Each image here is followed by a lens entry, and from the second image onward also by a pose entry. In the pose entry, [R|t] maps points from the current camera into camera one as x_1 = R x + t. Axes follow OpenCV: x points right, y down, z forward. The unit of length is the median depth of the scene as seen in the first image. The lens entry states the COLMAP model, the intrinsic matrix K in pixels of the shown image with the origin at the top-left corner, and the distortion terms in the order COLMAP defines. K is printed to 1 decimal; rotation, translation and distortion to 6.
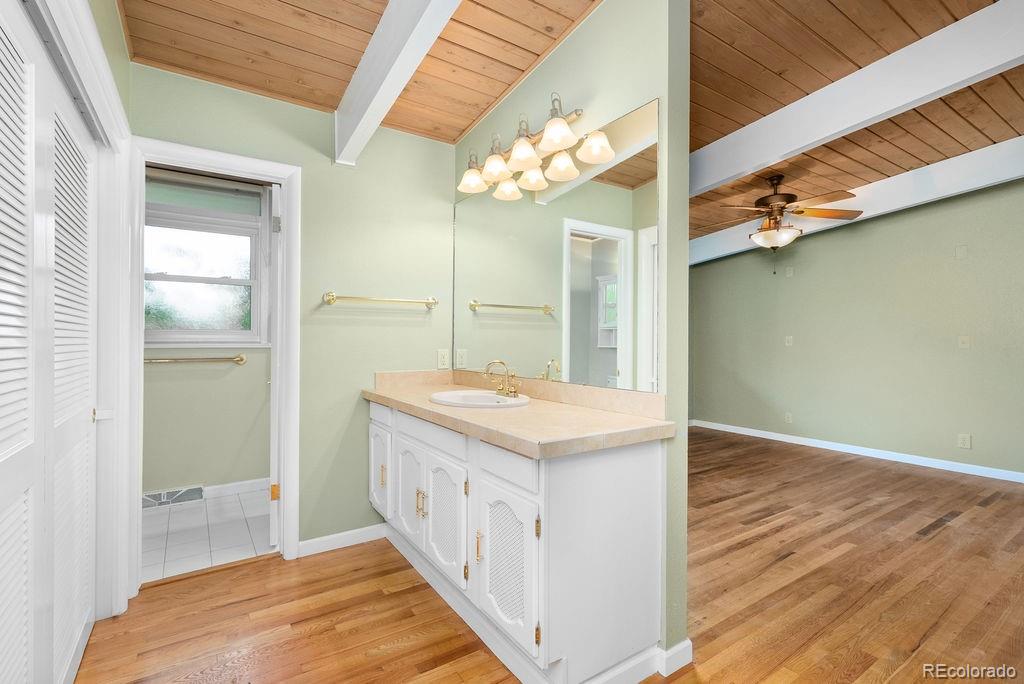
lens RADIAL K [[471.8, 0, 512.3], [0, 471.8, 342.6], [0, 0, 1]] dist [0.001247, -0.000027]
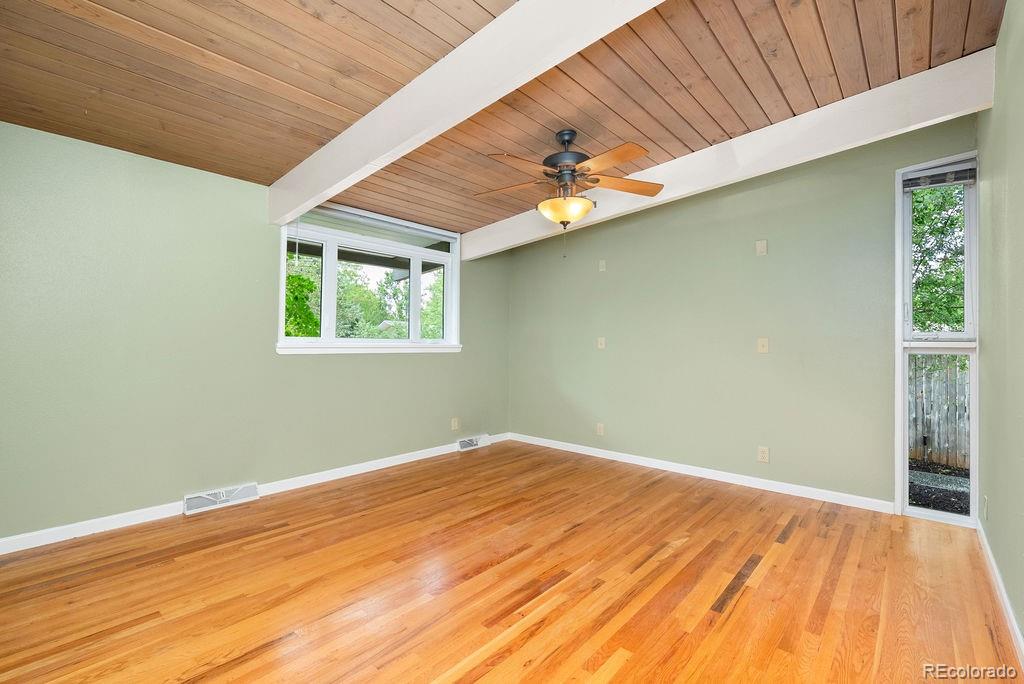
lens RADIAL K [[471.8, 0, 511.5], [0, 471.8, 340.0], [0, 0, 1]] dist [0.001247, -0.000027]
pose [[0.962290, 0.009246, 0.271868, 0.293052], [-0.008138, 0.999953, -0.005201, -0.004167], [-0.271903, 0.002792, 0.962321, 0.312627]]
